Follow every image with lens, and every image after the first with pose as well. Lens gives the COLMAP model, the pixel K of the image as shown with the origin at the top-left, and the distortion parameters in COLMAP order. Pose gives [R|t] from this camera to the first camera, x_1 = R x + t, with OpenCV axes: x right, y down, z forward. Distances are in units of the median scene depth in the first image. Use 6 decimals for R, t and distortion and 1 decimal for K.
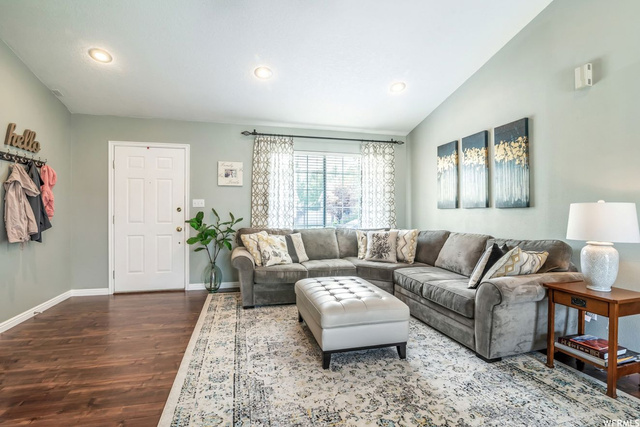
lens RADIAL K [[296.4, 0, 317.3], [0, 296.4, 209.8], [0, 0, 1]] dist [-0.020340, 0.000854]
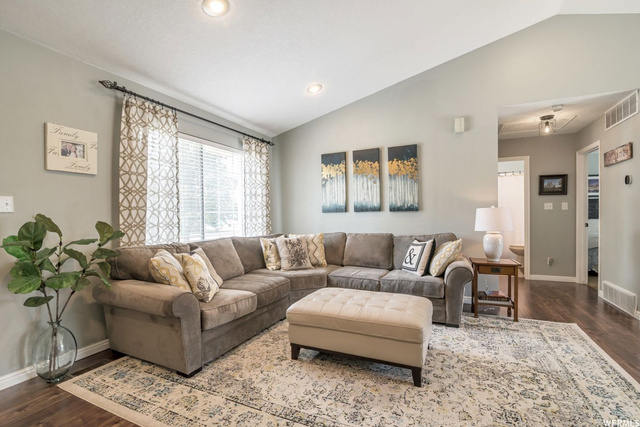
lens RADIAL K [[296.4, 0, 319.2], [0, 296.4, 217.2], [0, 0, 1]] dist [-0.020340, 0.000854]
pose [[0.641399, -0.018184, 0.766992, -0.563718], [0.011337, 0.999835, 0.014224, -0.003070], [-0.767124, -0.000428, 0.641499, 0.424274]]
